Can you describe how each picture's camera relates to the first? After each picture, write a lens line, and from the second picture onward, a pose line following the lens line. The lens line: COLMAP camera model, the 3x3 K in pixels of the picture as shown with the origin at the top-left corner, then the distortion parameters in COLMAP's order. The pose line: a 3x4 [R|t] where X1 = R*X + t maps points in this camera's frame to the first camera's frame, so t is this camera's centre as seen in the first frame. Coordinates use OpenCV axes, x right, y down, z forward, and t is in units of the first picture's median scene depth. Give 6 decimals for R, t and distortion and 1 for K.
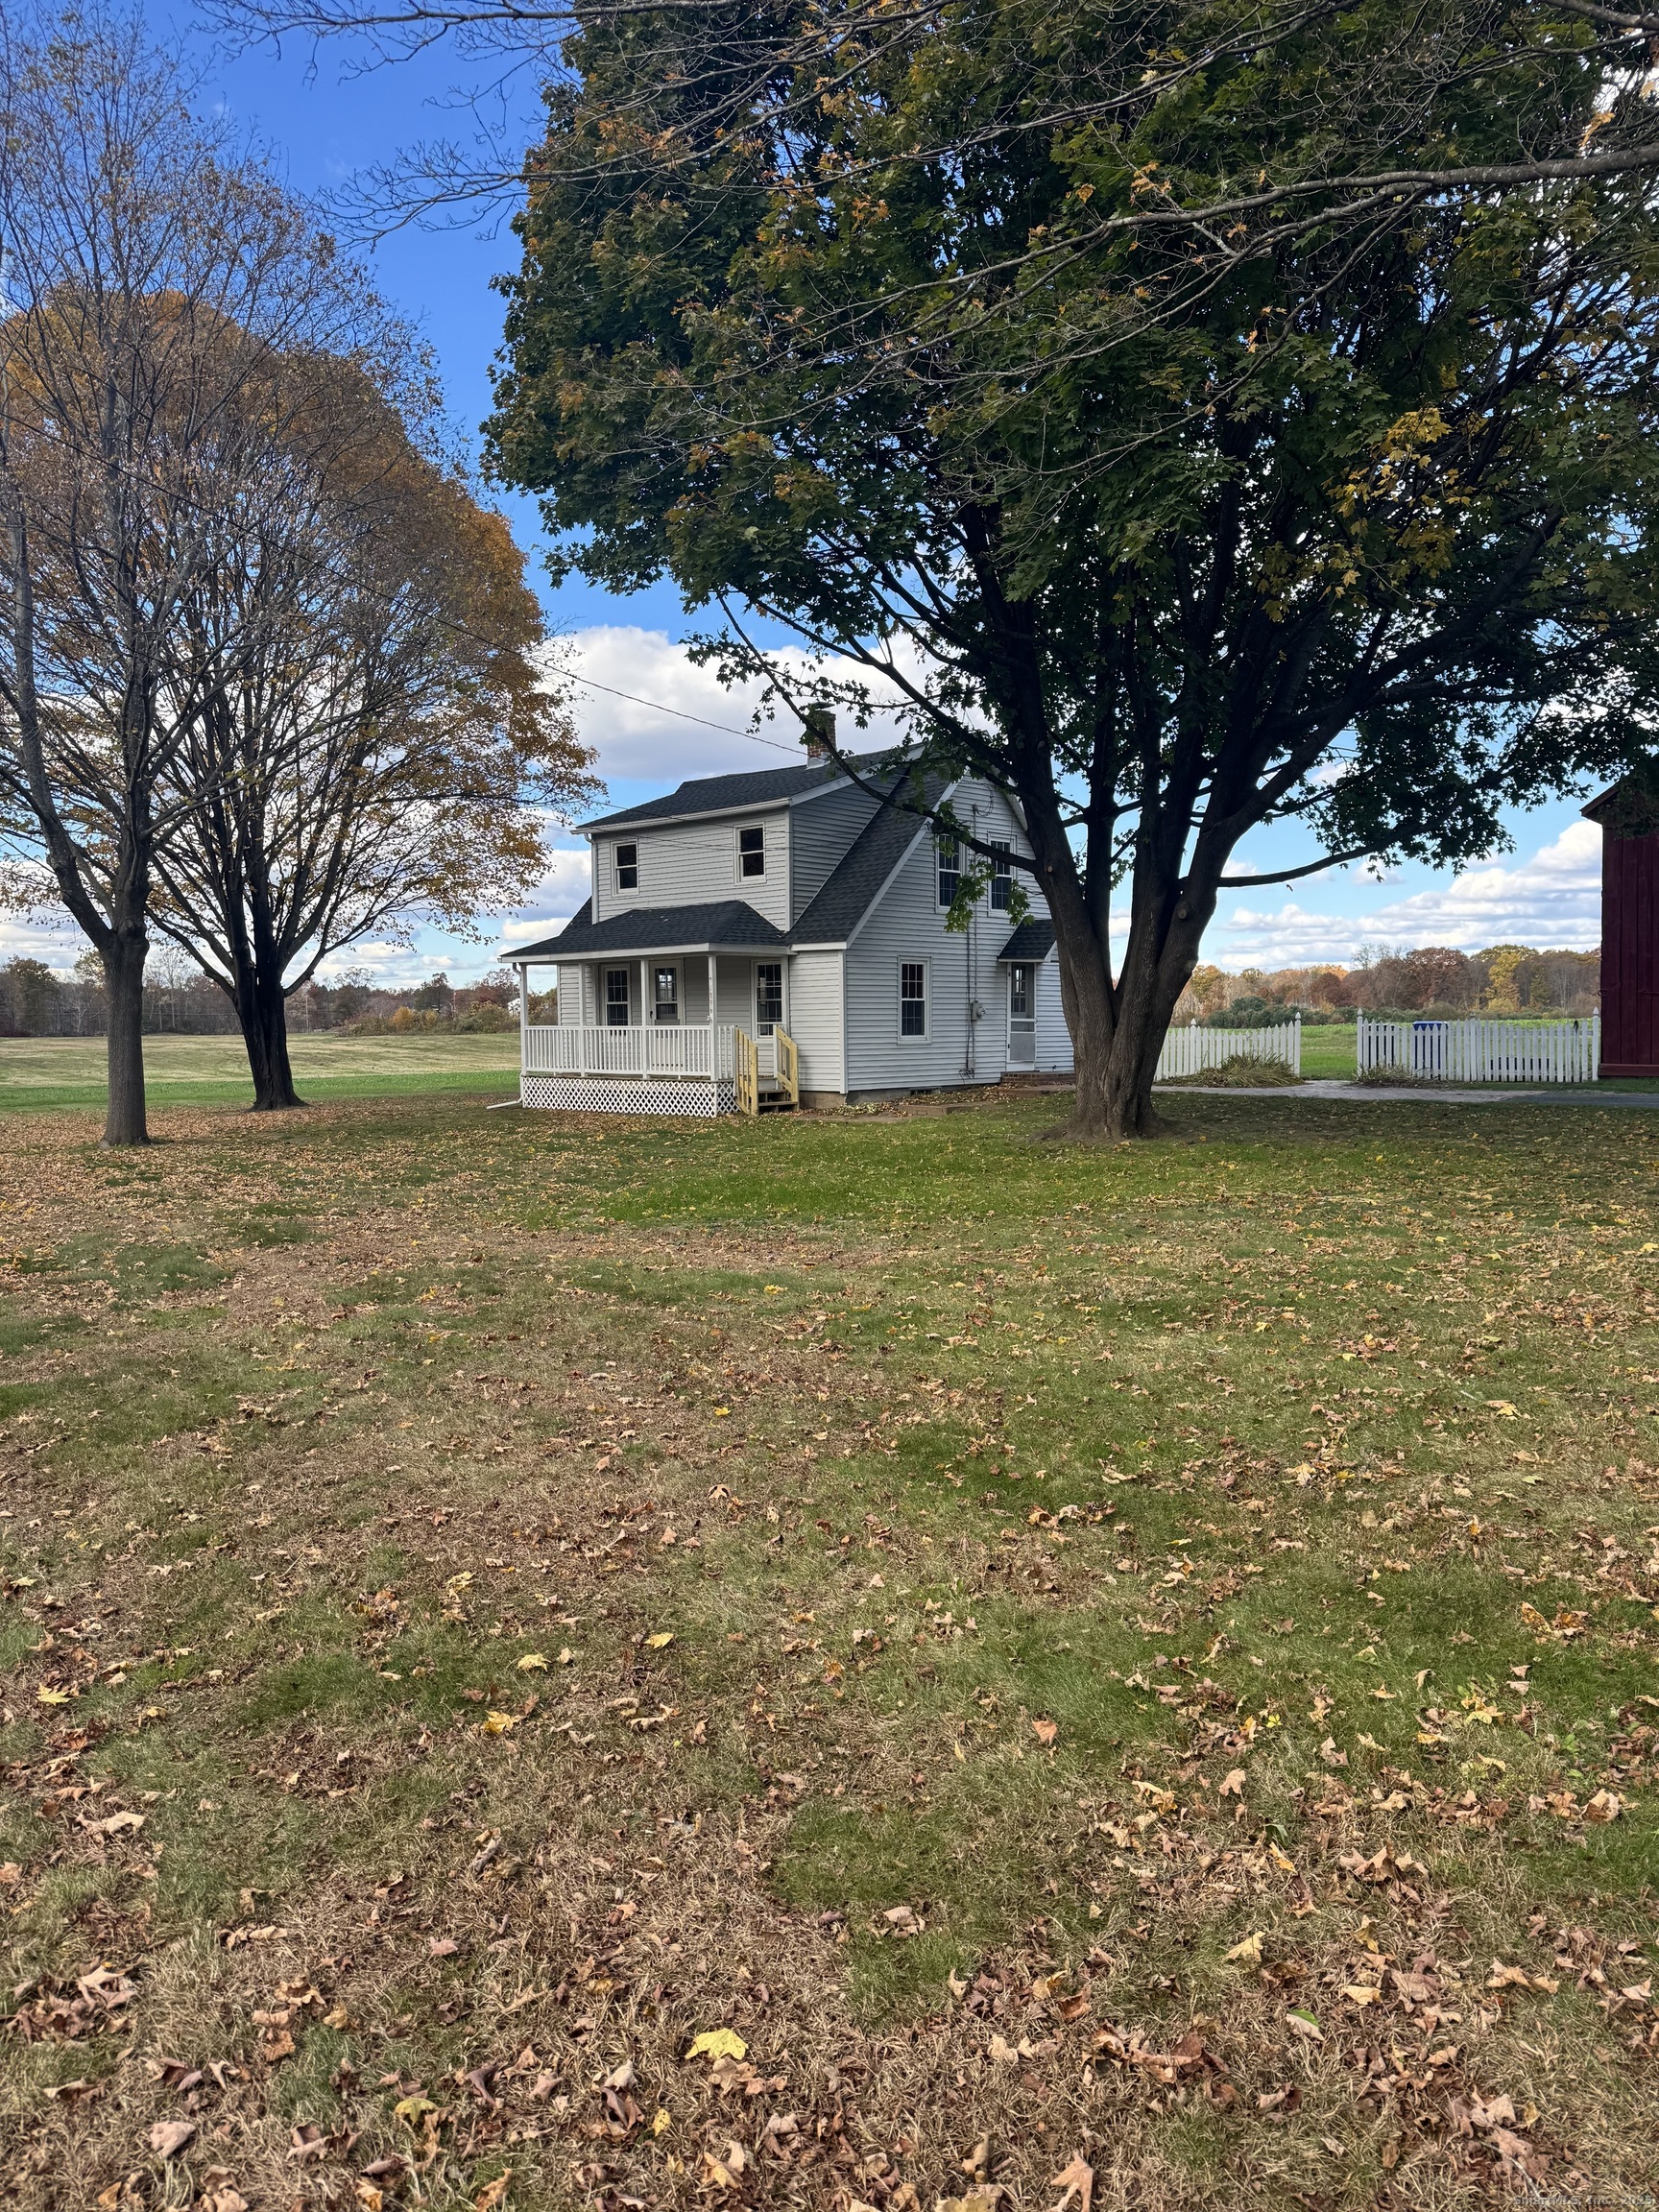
lens RADIAL K [[1535.7, 0, 820.0], [0, 1535.7, 1120.3], [0, 0, 1]] dist [0.070076, -0.086271]
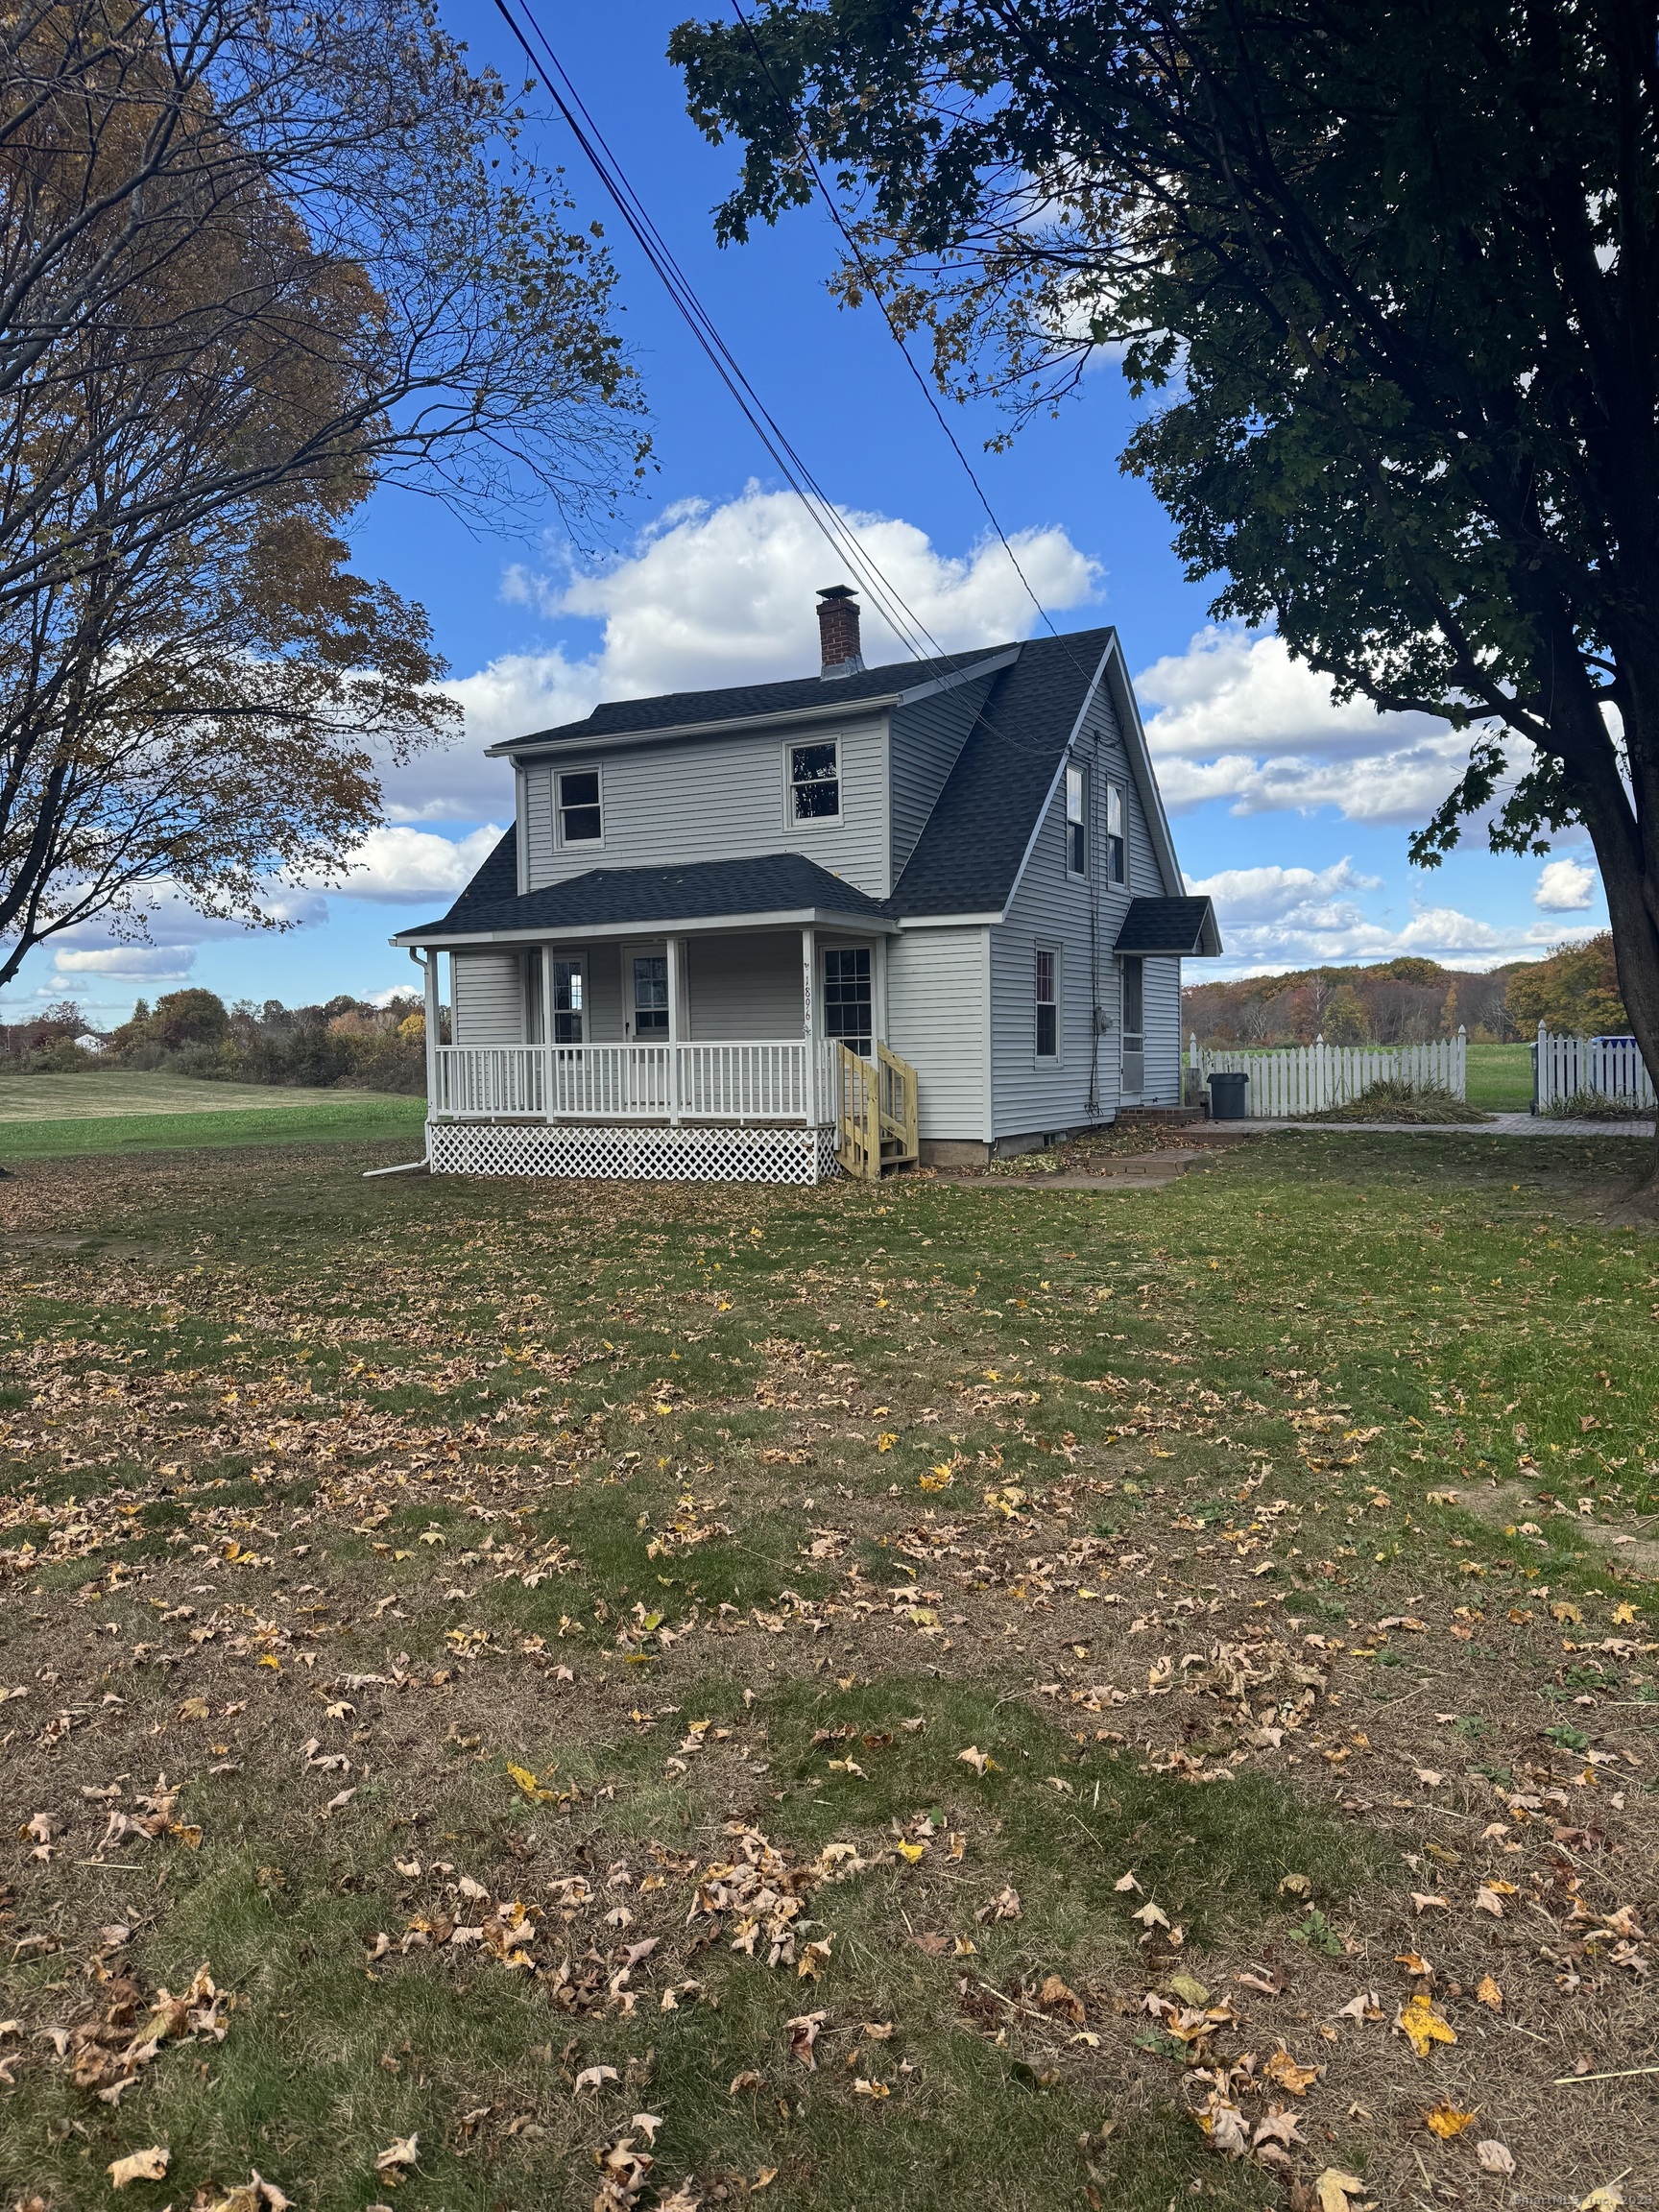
lens RADIAL K [[1535.7, 0, 820.0], [0, 1535.7, 1120.3], [0, 0, 1]] dist [0.070076, -0.086271]
pose [[0.964962, -0.015318, 0.261941, -0.214006], [0.021760, 0.999527, -0.021712, -0.013239], [-0.261484, 0.026651, 0.964840, 0.354422]]
